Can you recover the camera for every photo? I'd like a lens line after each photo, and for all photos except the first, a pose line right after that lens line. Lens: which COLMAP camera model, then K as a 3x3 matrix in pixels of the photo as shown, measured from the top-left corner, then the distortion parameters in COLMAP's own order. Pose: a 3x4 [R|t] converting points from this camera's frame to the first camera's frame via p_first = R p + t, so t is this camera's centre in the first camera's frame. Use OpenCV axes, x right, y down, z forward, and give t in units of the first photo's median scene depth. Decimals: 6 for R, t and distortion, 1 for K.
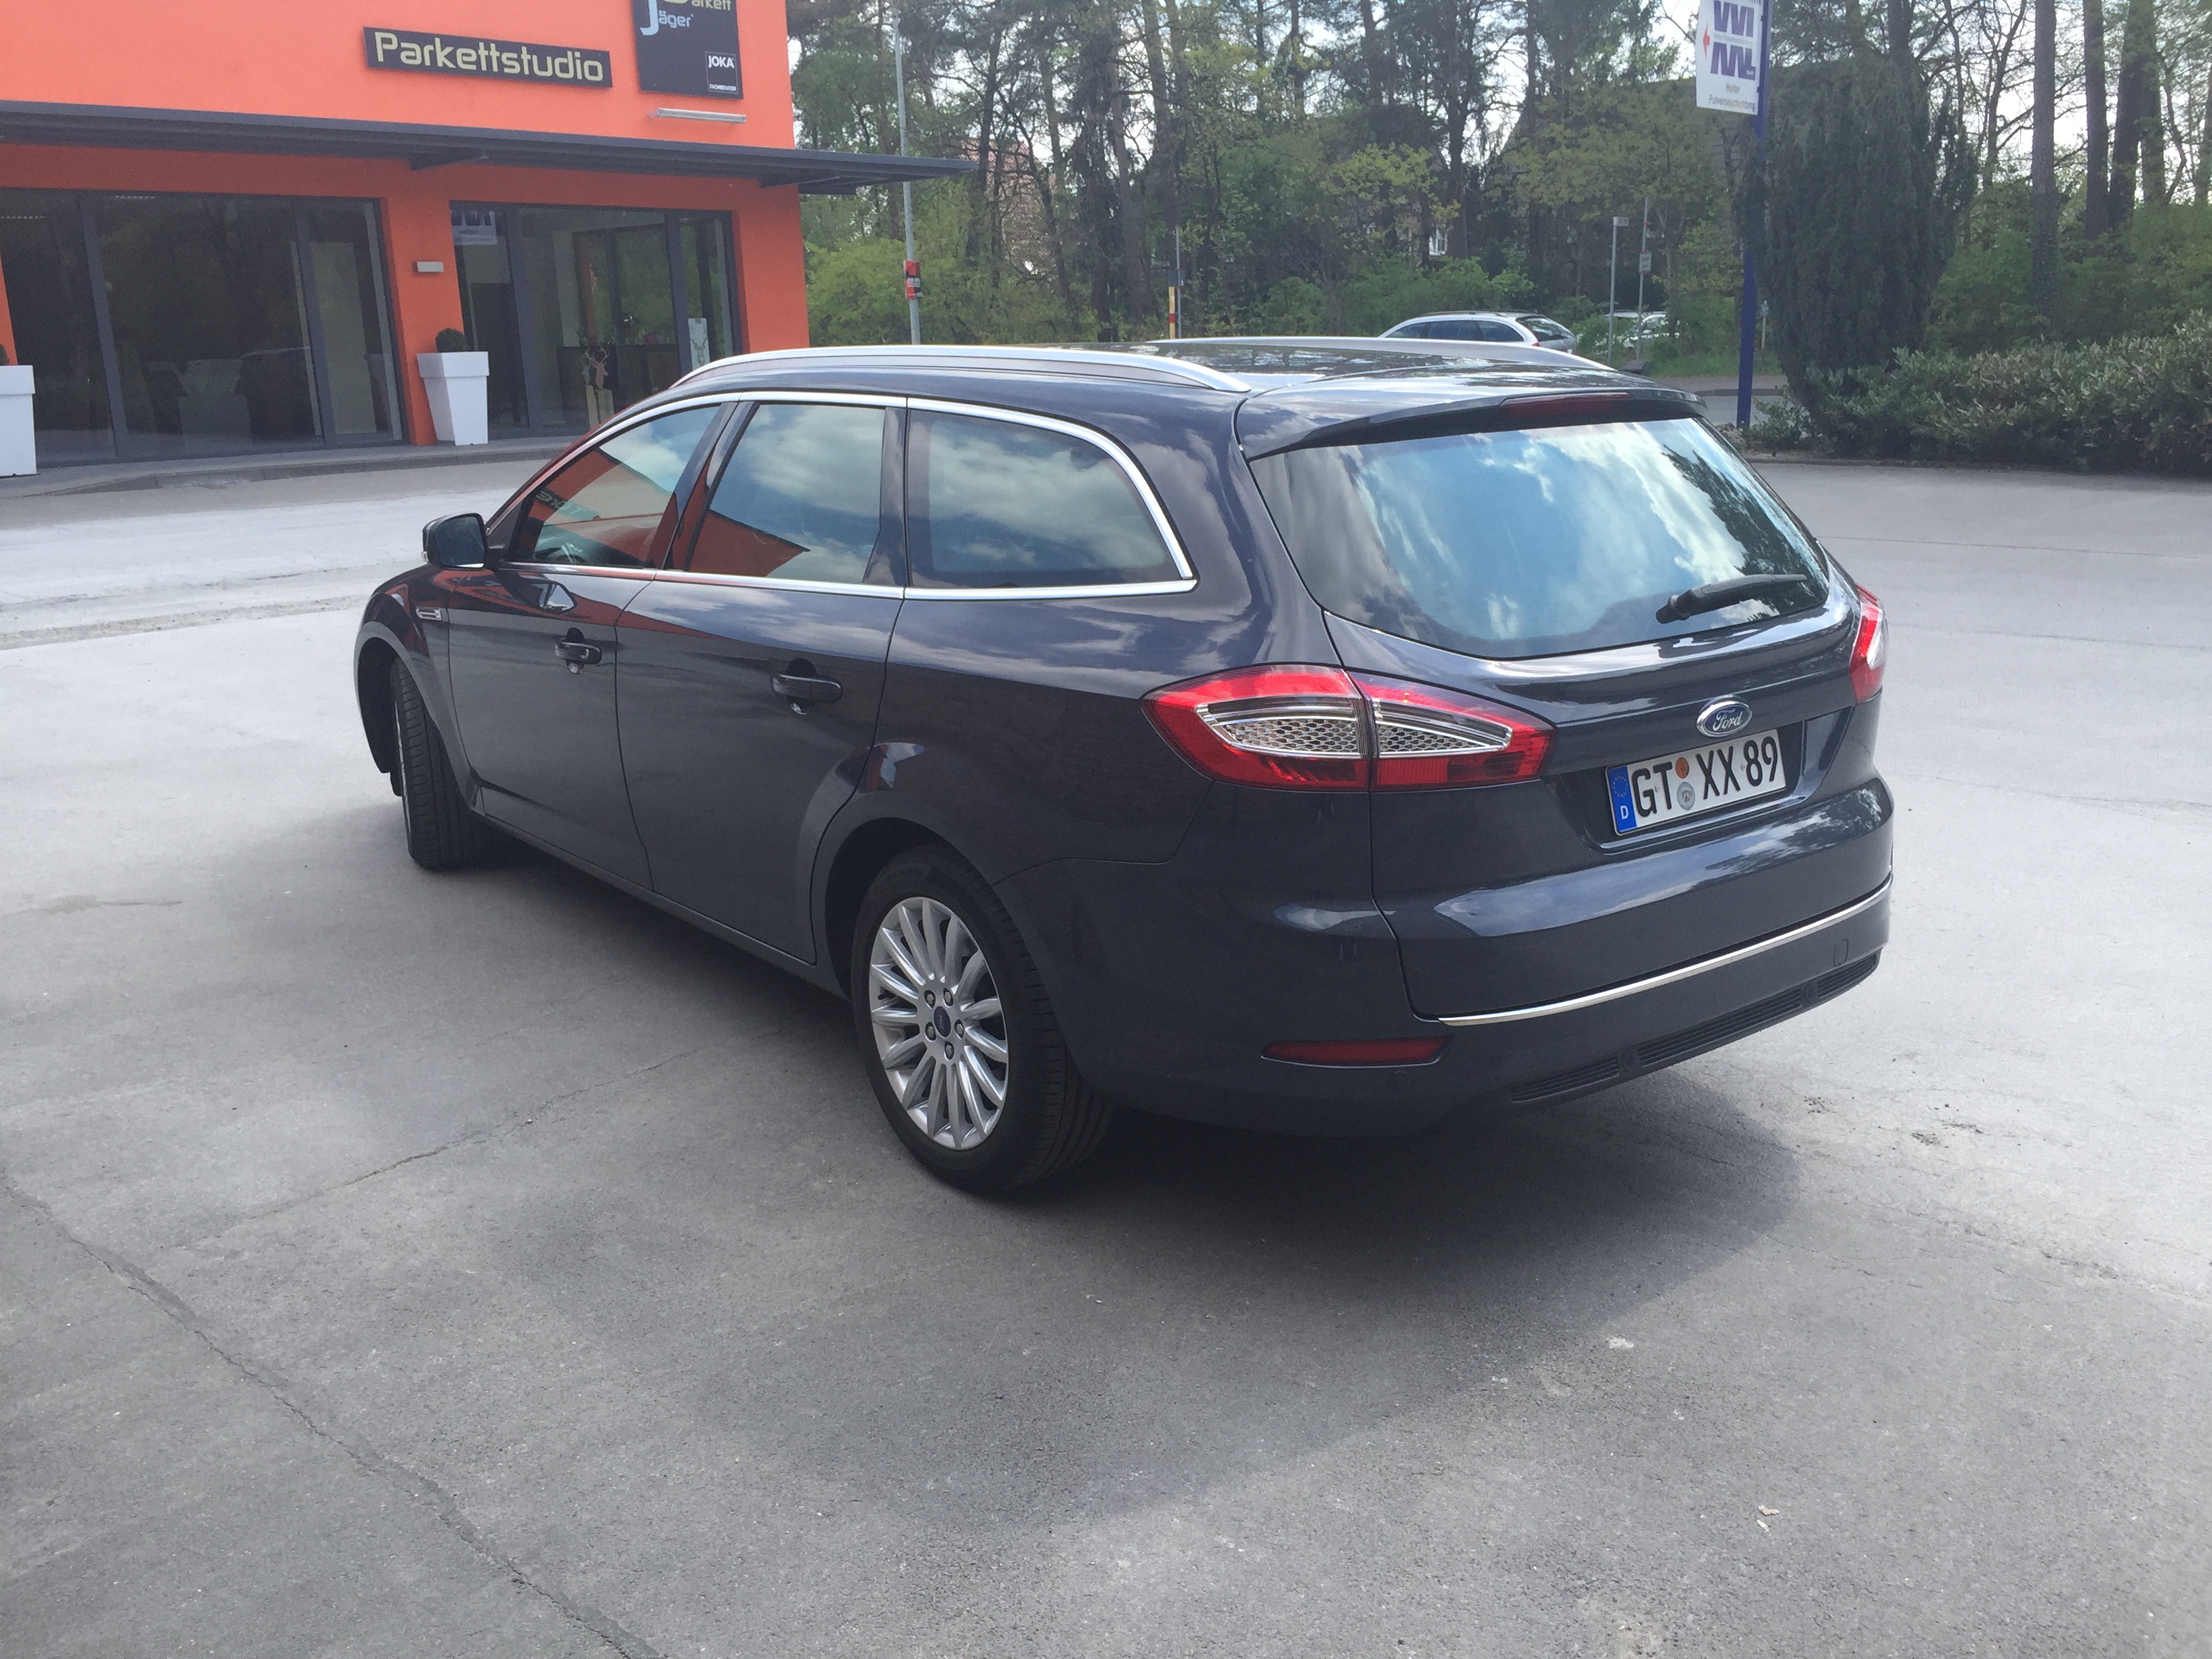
lens RADIAL K [[1908.7, 0, 1108.4], [0, 1908.7, 819.5], [0, 0, 1]] dist [0.091801, -0.138497]
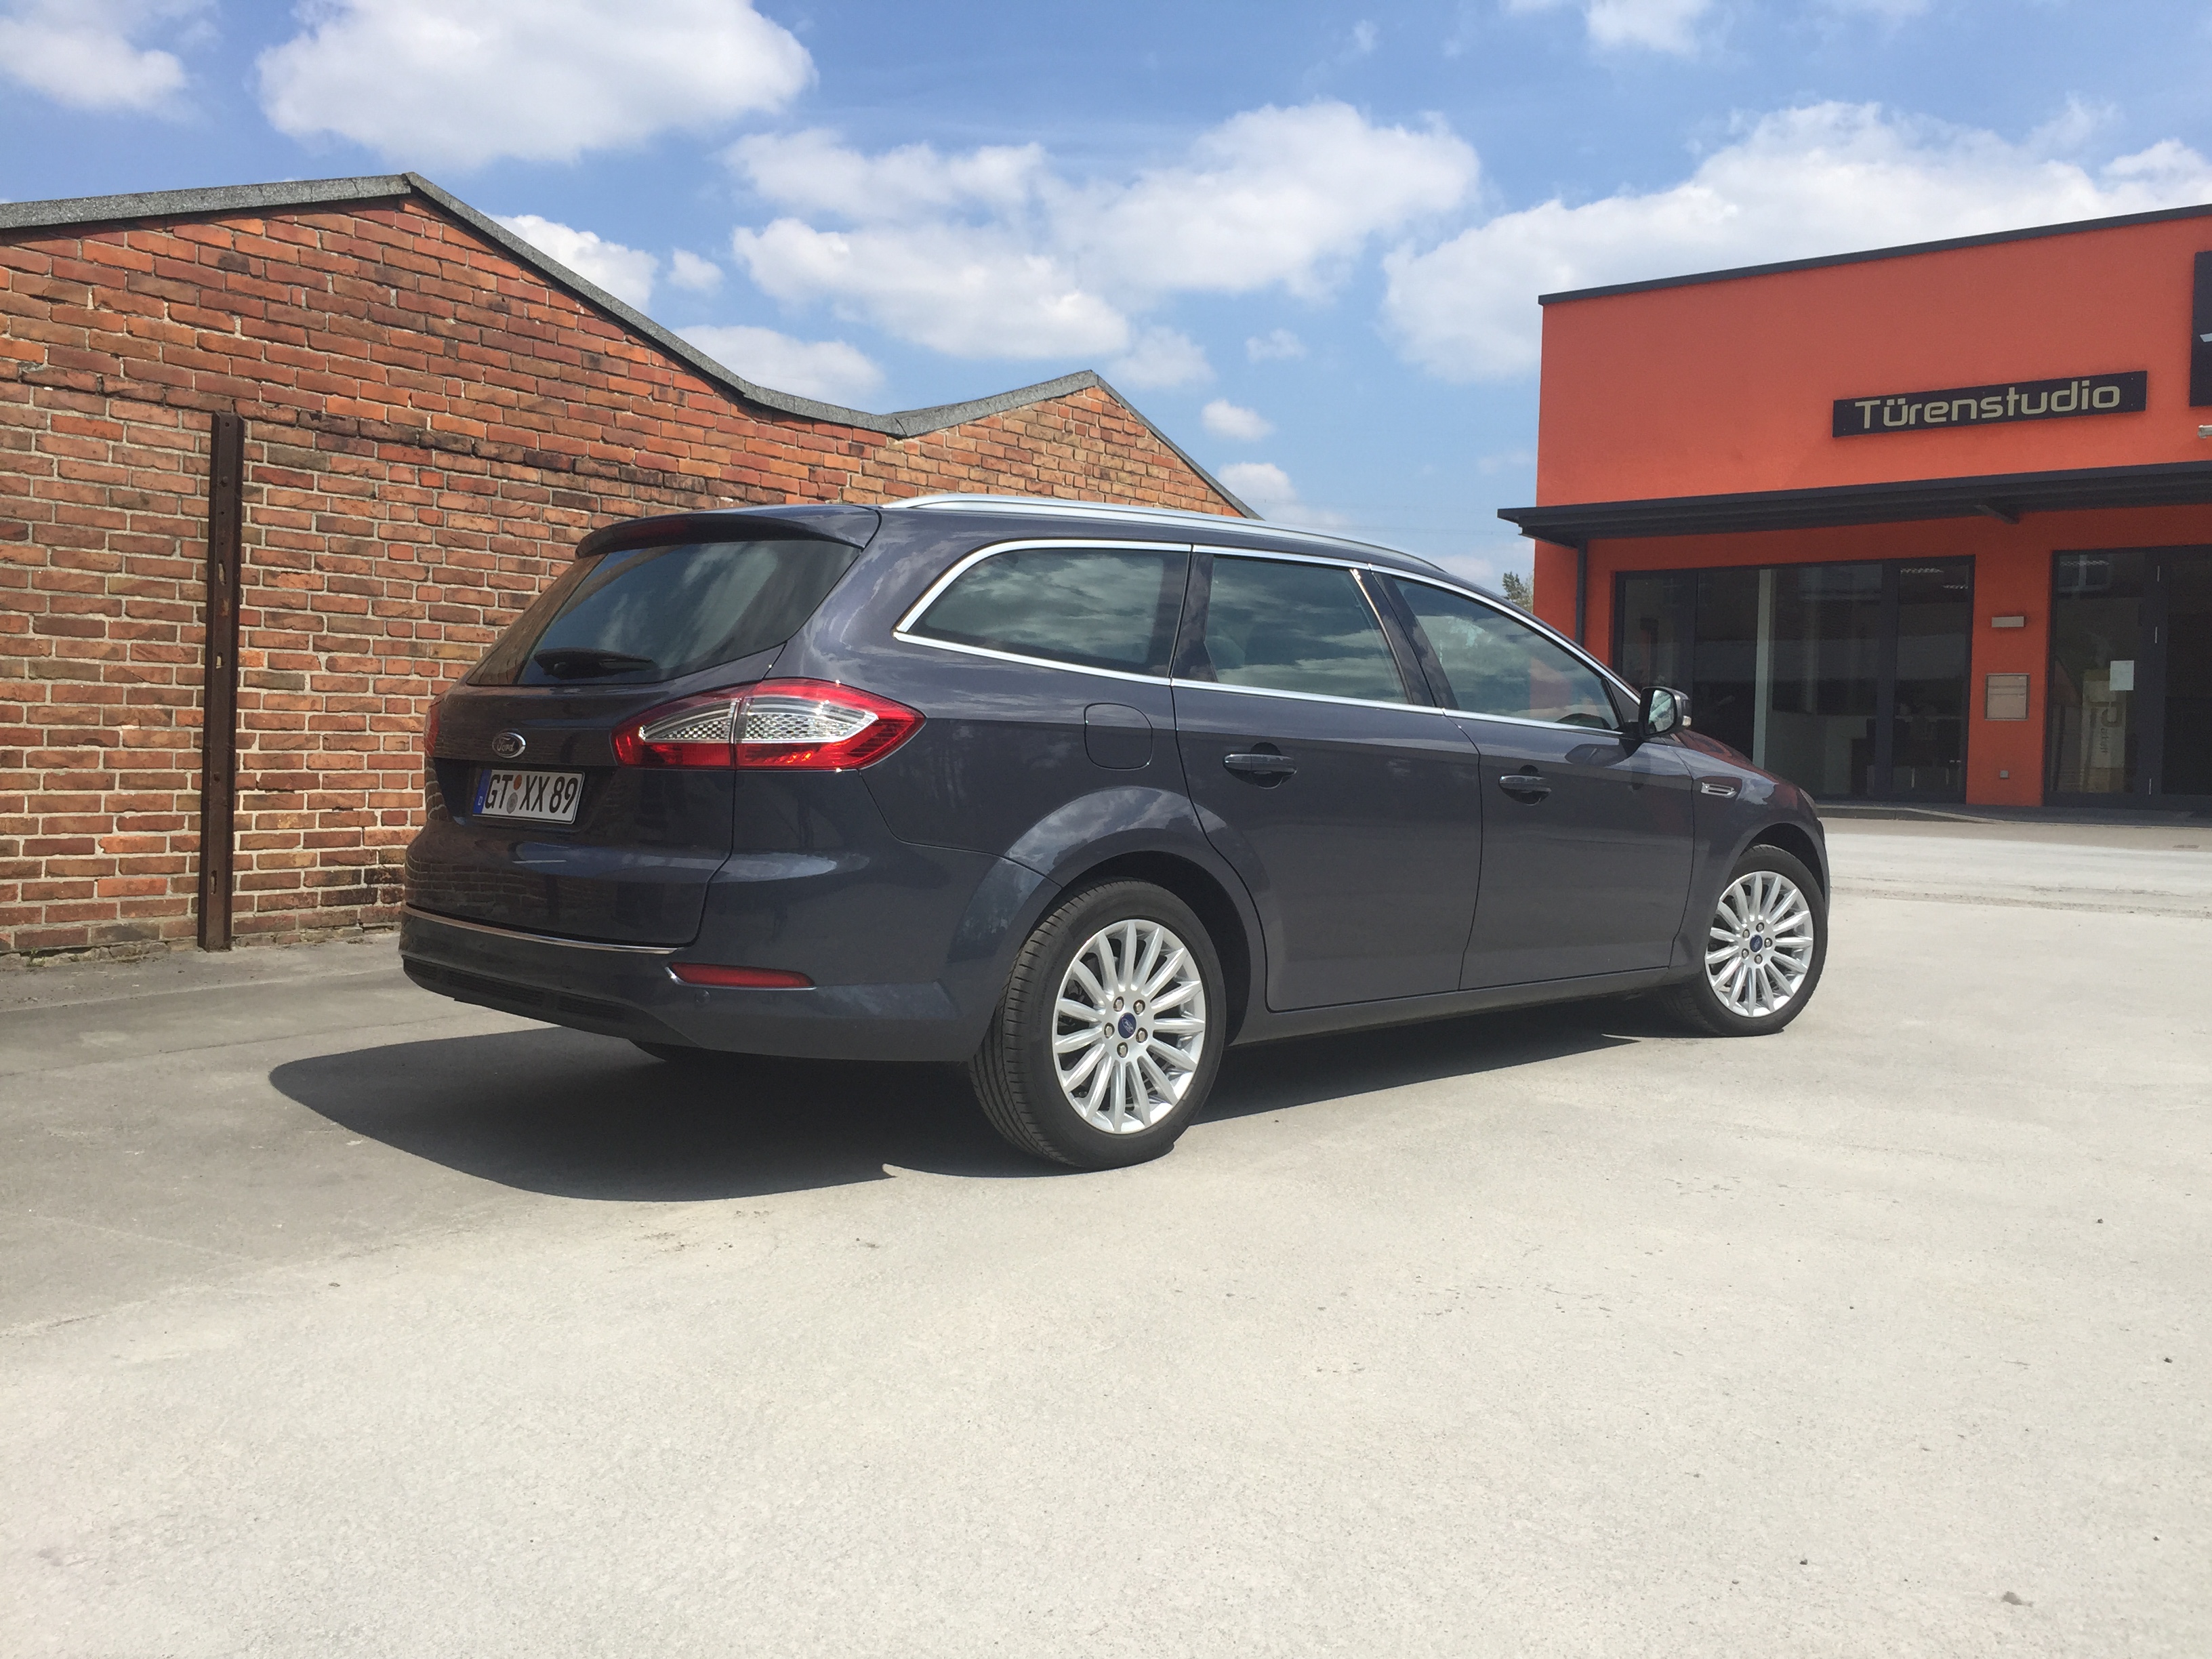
lens RADIAL K [[1908.7, 0, 1108.4], [0, 1908.7, 819.5], [0, 0, 1]] dist [0.091801, -0.138497]
pose [[0.095714, 0.066036, -0.993216, 1.599306], [-0.265850, 0.963248, 0.038424, -0.155824], [0.959251, 0.260369, 0.109752, 1.200282]]
